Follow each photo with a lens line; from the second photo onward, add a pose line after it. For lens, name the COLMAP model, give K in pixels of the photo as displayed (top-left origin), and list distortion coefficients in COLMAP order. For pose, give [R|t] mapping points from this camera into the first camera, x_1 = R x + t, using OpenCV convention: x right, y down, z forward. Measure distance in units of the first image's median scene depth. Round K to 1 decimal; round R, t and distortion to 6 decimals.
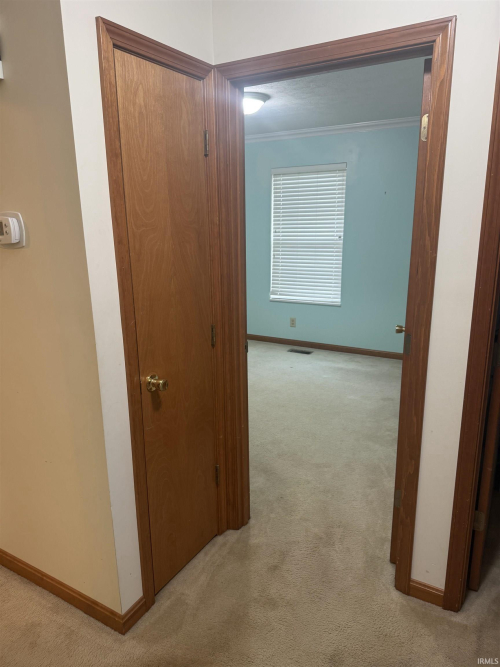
lens RADIAL K [[461.7, 0, 253.4], [0, 461.7, 337.2], [0, 0, 1]] dist [0.071756, -0.010542]
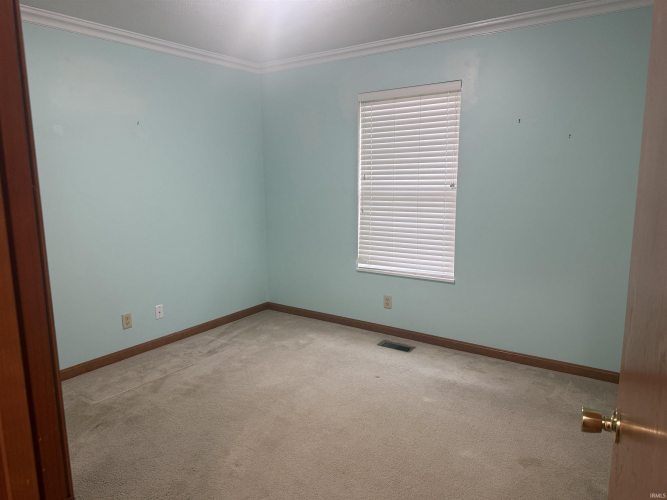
lens RADIAL K [[461.7, 0, 332.1], [0, 461.7, 246.2], [0, 0, 1]] dist [0.071756, -0.010542]
pose [[0.994068, 0.011918, -0.108104, 0.081110], [-0.020349, 0.996805, -0.077232, -0.065155], [0.106838, 0.078974, 0.991135, 0.288433]]
